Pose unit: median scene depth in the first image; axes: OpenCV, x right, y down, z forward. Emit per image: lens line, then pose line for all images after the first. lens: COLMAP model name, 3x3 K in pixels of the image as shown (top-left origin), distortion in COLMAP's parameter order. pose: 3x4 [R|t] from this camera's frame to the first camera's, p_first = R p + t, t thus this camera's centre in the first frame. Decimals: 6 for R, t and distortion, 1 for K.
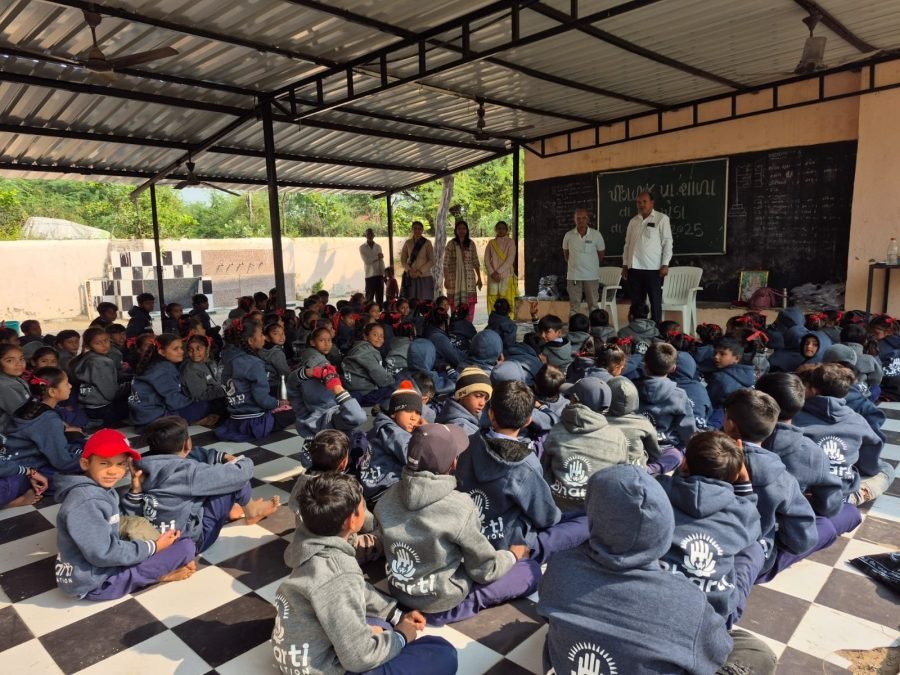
lens RADIAL K [[618.5, 0, 450.0], [0, 618.5, 337.5], [0, 0, 1]] dist [0.091628, -0.102076]
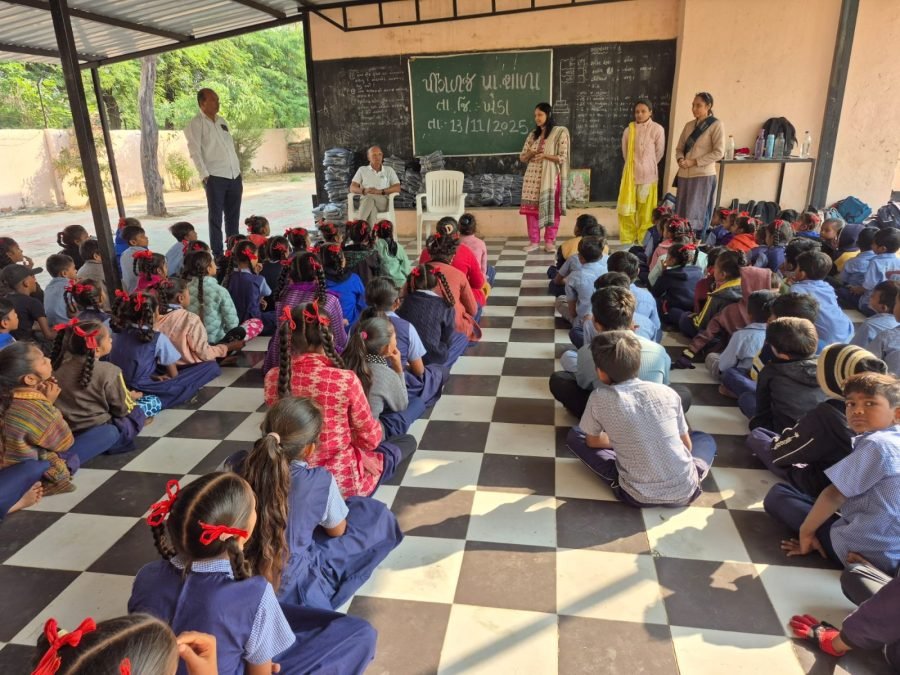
lens RADIAL K [[618.5, 0, 450.0], [0, 618.5, 337.5], [0, 0, 1]] dist [0.091628, -0.102076]
pose [[0.837779, -0.153841, 0.523888, -0.267944], [0.080674, 0.983832, 0.159895, -0.014964], [-0.540016, -0.091692, 0.836645, 0.229723]]
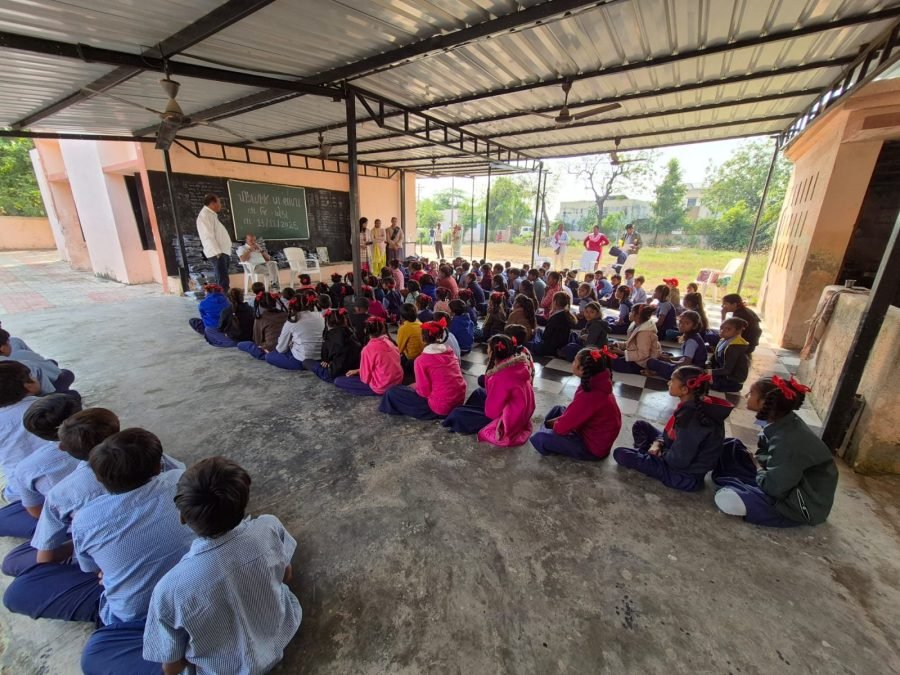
lens RADIAL K [[354.7, 0, 444.2], [0, 354.7, 337.9], [0, 0, 1]] dist [-0.028111, -0.000111]
pose [[-0.156836, -0.232112, 0.959962, -0.763541], [0.164998, 0.952172, 0.257185, -0.054065], [-0.973744, 0.198728, -0.111037, 0.788638]]
